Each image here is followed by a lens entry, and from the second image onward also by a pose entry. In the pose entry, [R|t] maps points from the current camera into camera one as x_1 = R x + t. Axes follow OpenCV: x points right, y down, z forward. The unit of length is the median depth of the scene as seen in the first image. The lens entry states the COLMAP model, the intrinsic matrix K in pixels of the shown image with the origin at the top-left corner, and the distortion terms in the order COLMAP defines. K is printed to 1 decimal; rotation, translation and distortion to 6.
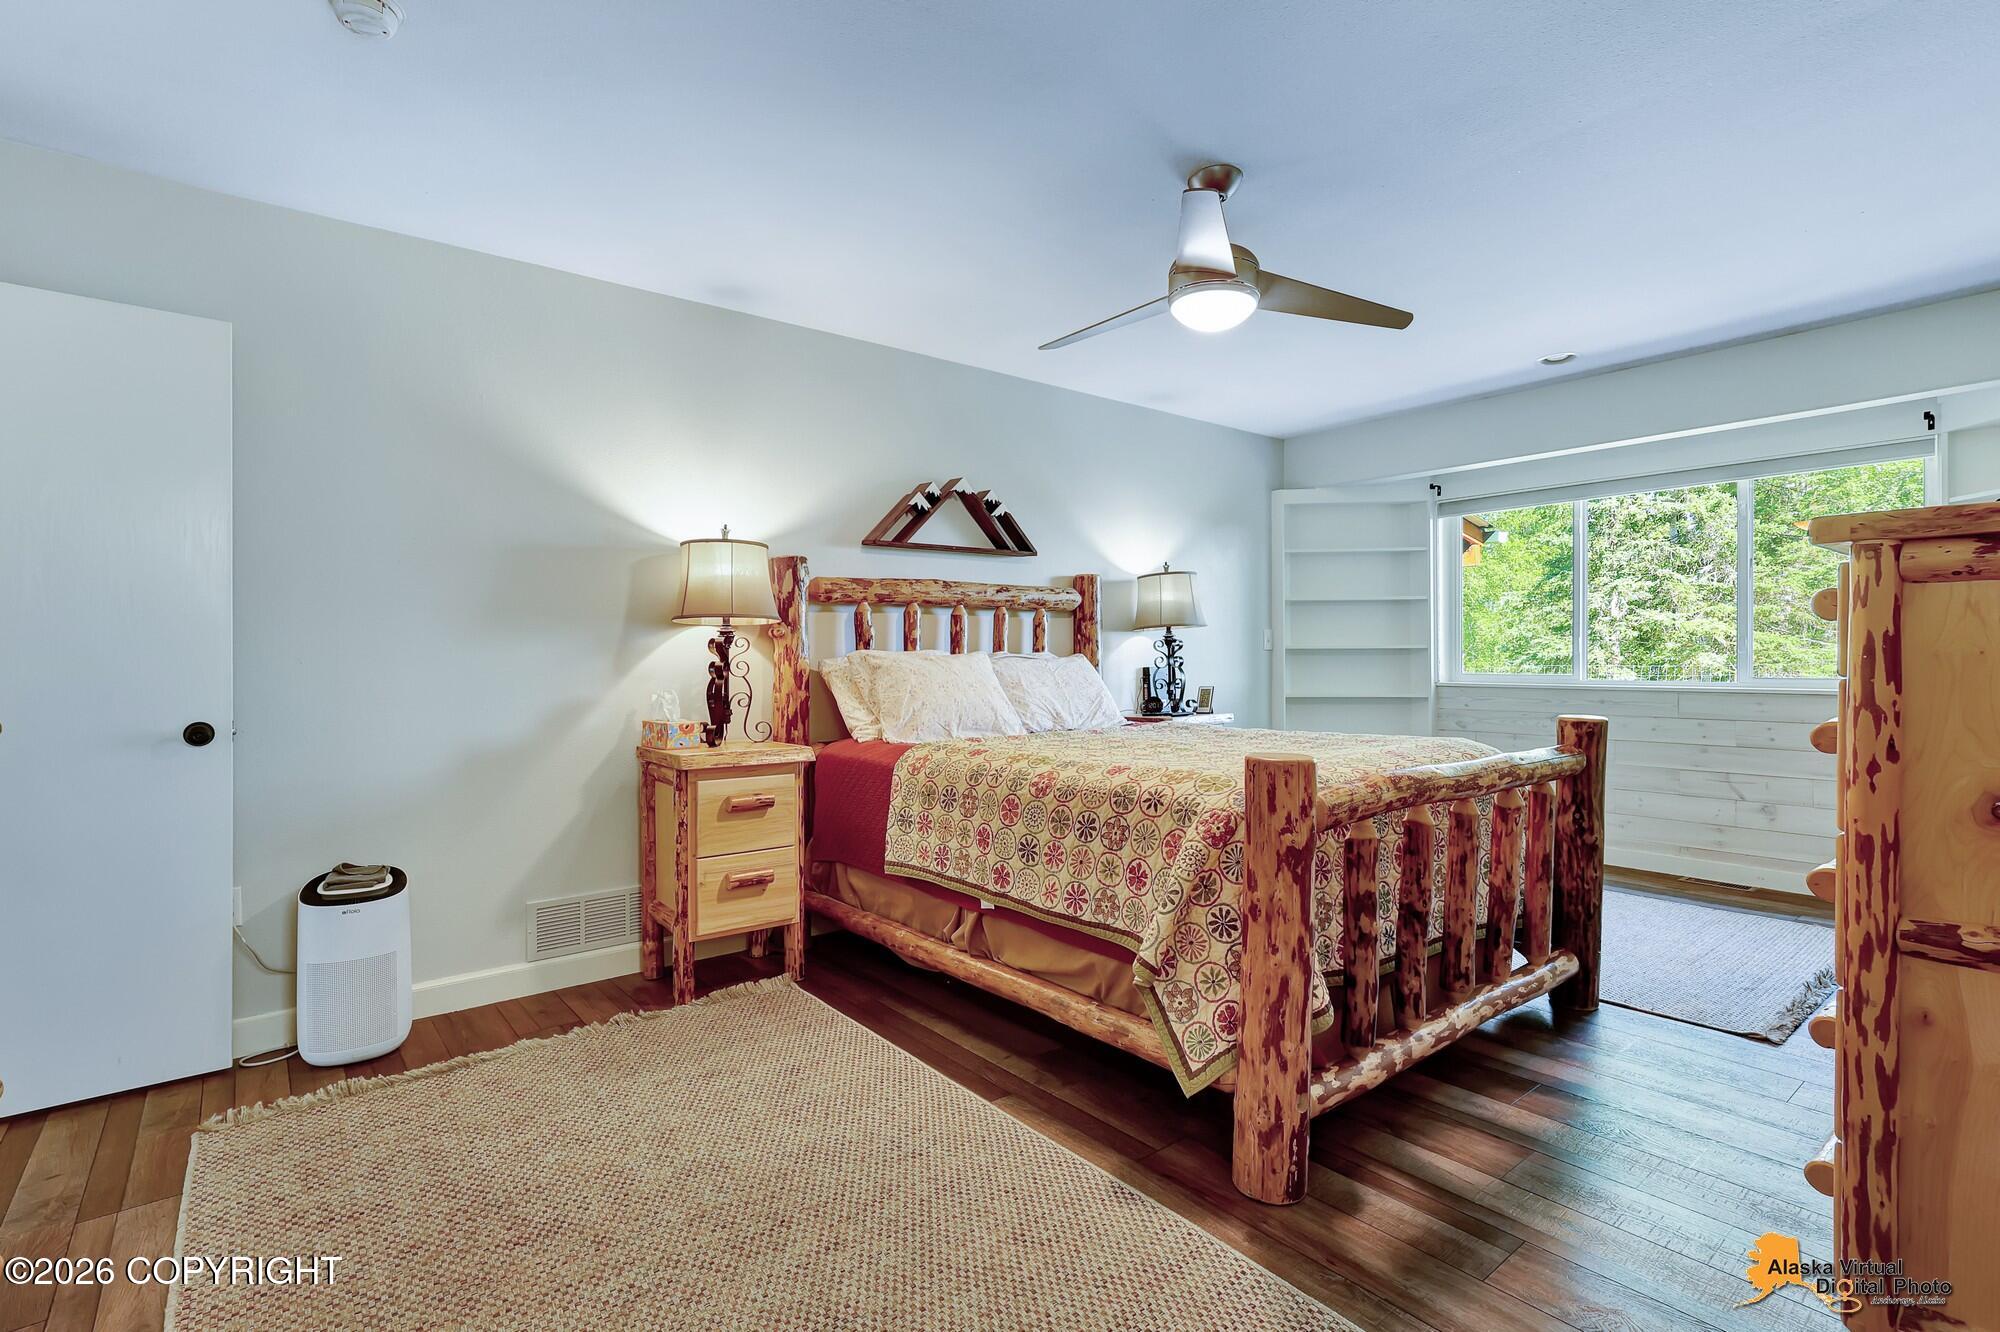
lens RADIAL K [[933.9, 0, 988.9], [0, 933.9, 667.6], [0, 0, 1]] dist [0.014408, -0.000071]
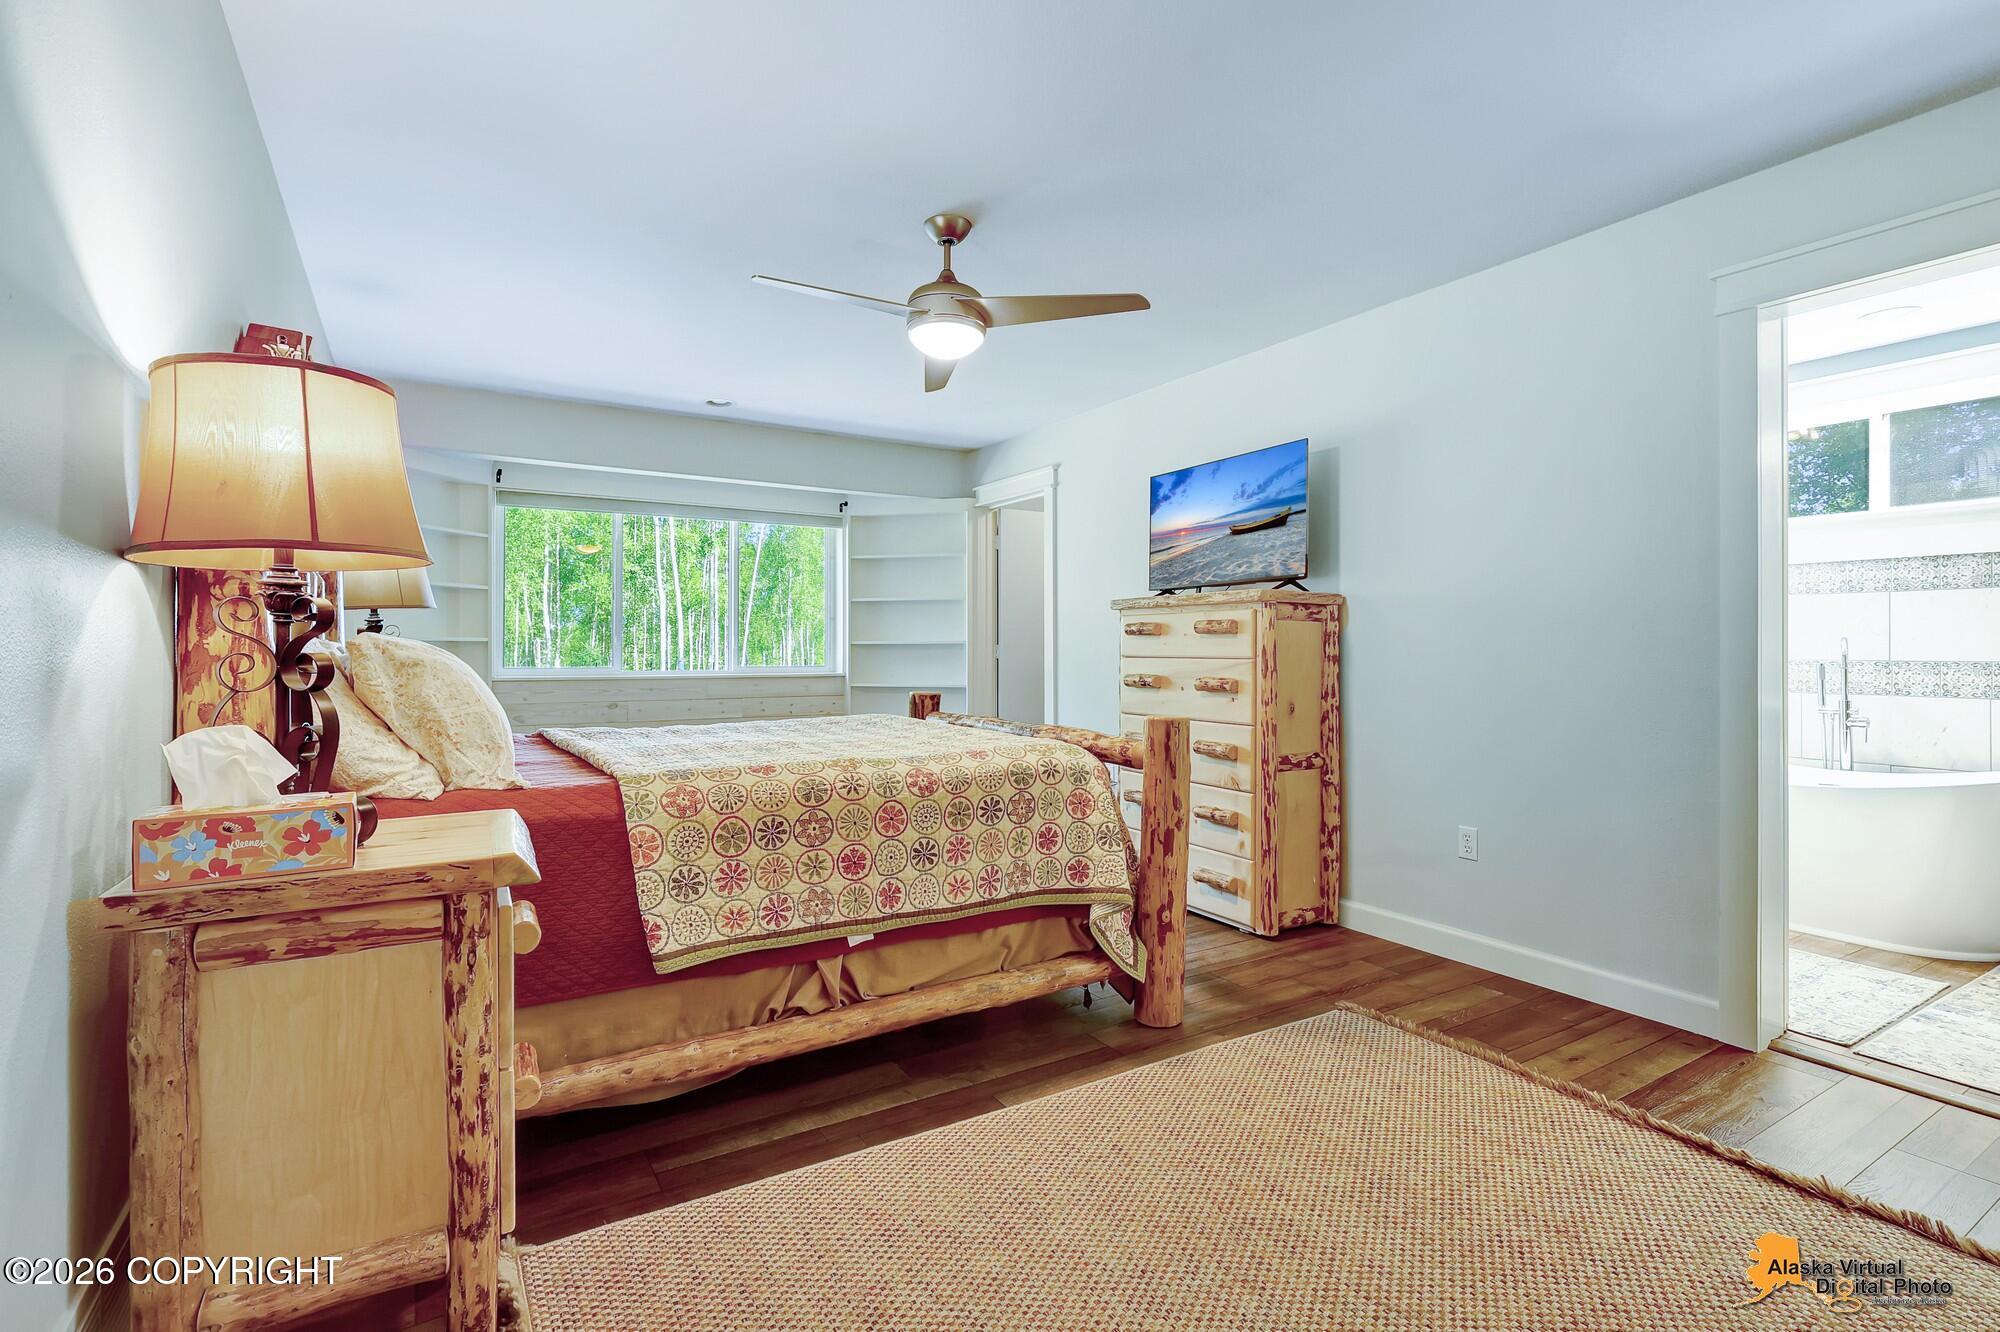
lens RADIAL K [[933.9, 0, 993.3], [0, 933.9, 655.4], [0, 0, 1]] dist [0.014408, -0.000071]
pose [[0.133012, -0.003061, 0.991110, -0.866673], [0.011864, 0.999929, 0.001496, -0.004579], [-0.991043, 0.011560, 0.133039, 0.795950]]
